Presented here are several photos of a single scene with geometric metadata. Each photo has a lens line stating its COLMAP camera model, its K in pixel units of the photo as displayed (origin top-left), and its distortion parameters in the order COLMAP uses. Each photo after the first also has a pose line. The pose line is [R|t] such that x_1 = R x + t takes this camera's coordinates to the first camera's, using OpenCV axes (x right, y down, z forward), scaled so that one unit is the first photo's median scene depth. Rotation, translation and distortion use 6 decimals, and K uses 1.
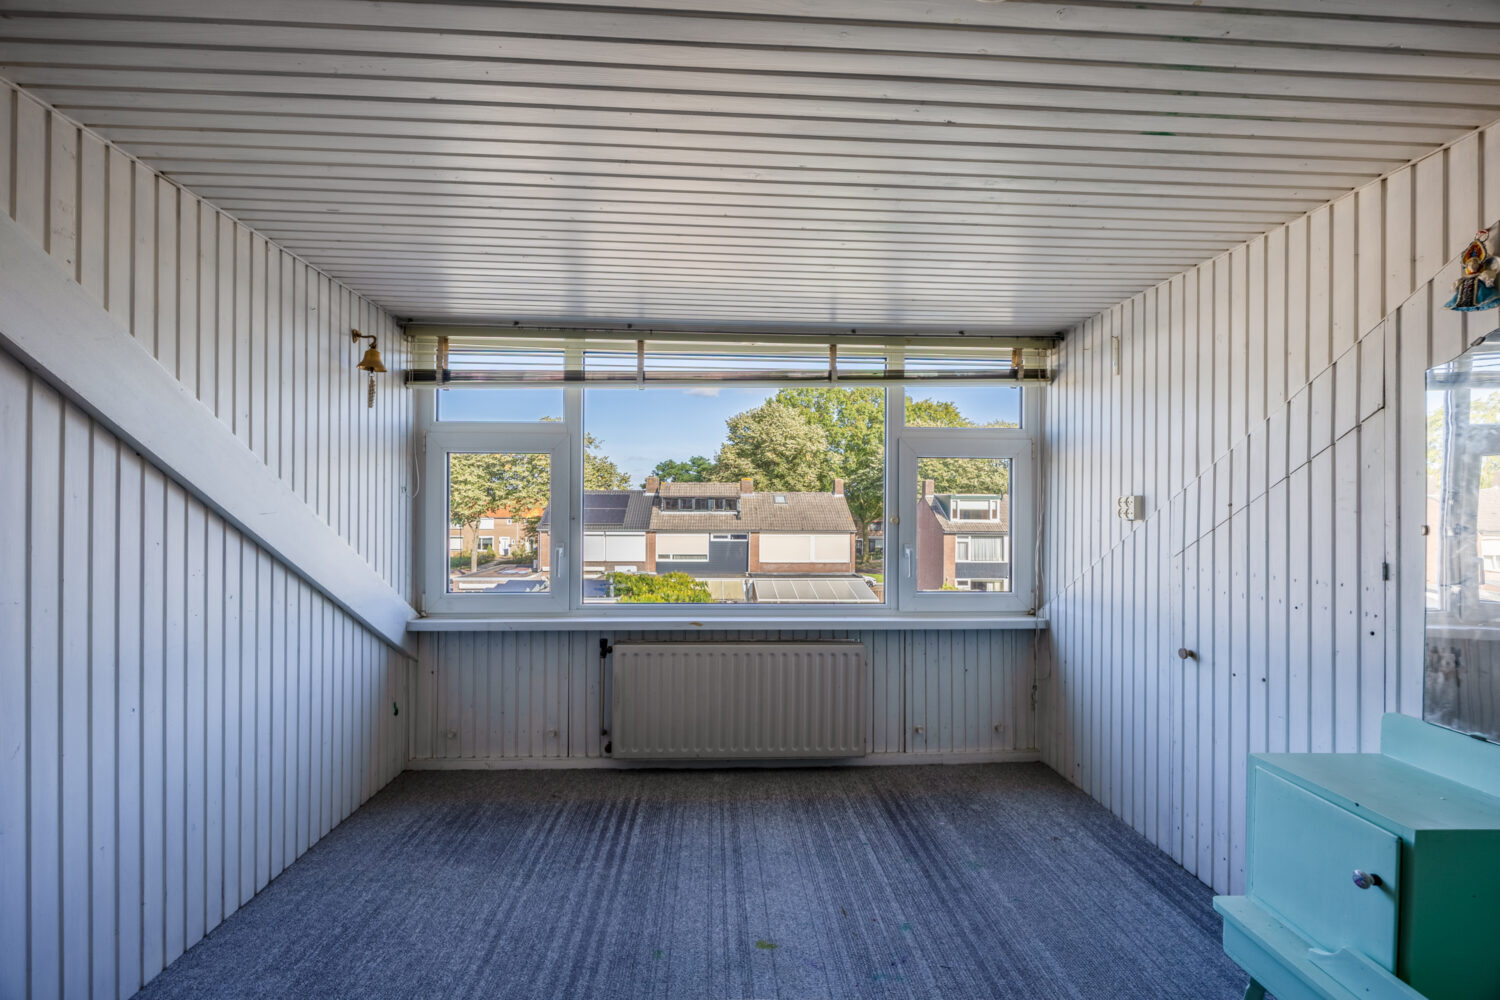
lens RADIAL K [[631.5, 0, 749.9], [0, 631.5, 504.4], [0, 0, 1]] dist [-0.009471, -0.001120]
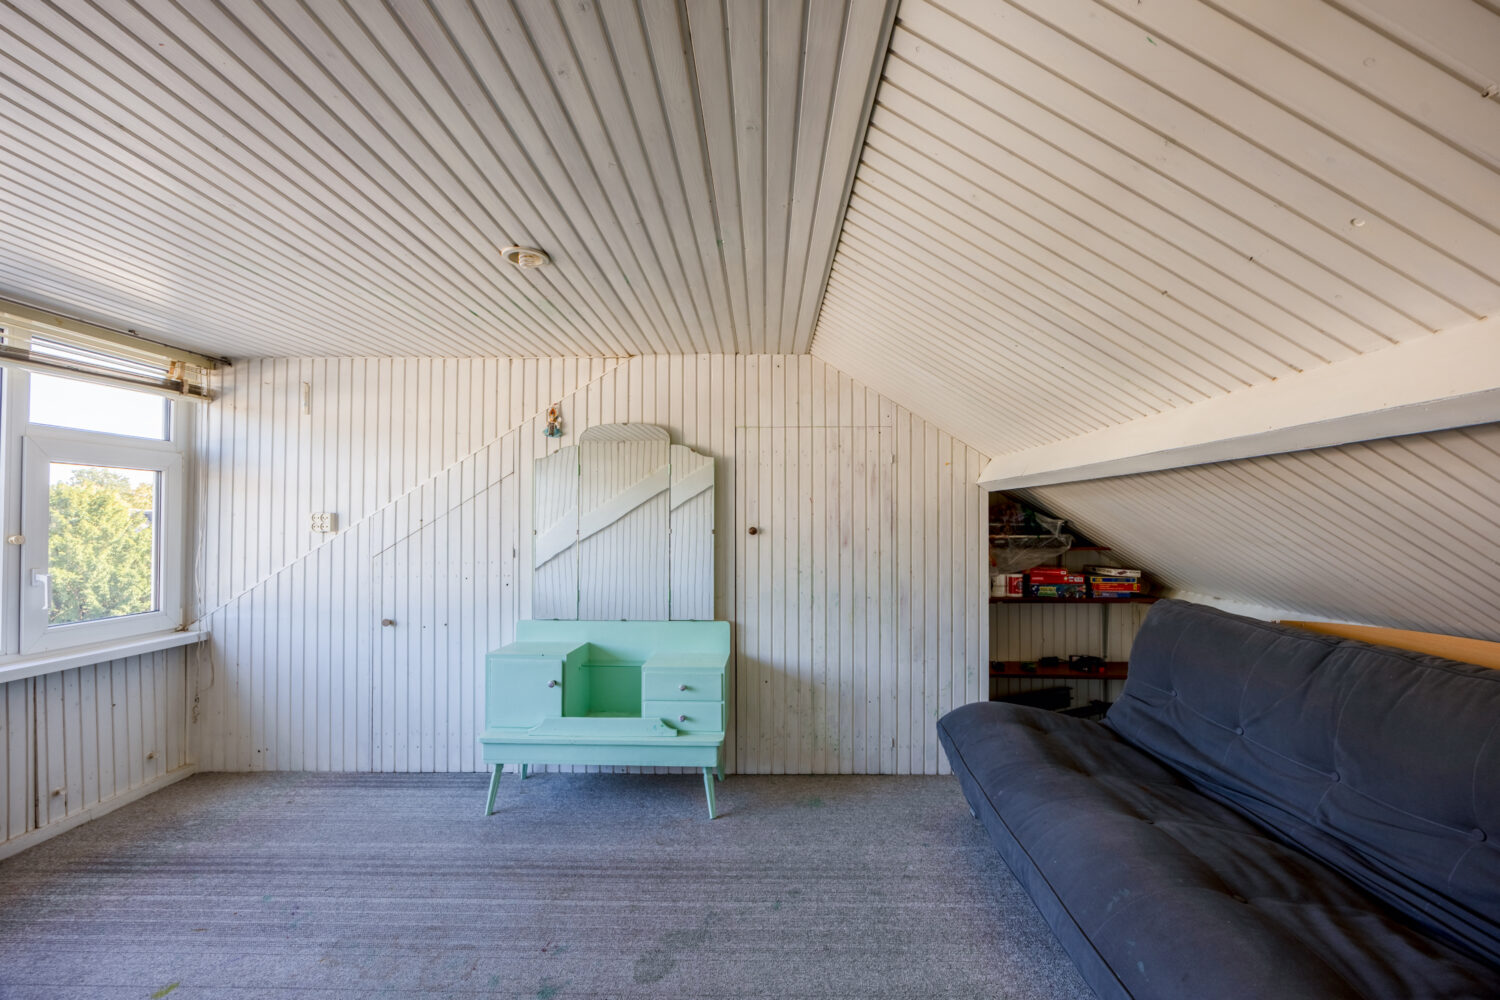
lens RADIAL K [[631.5, 0, 751.2], [0, 631.5, 511.8], [0, 0, 1]] dist [-0.009471, -0.001120]
pose [[0.076852, 0.010103, 0.996991, -0.585594], [-0.003570, 0.999945, -0.009858, -0.006380], [-0.997036, -0.002802, 0.076884, 0.040125]]
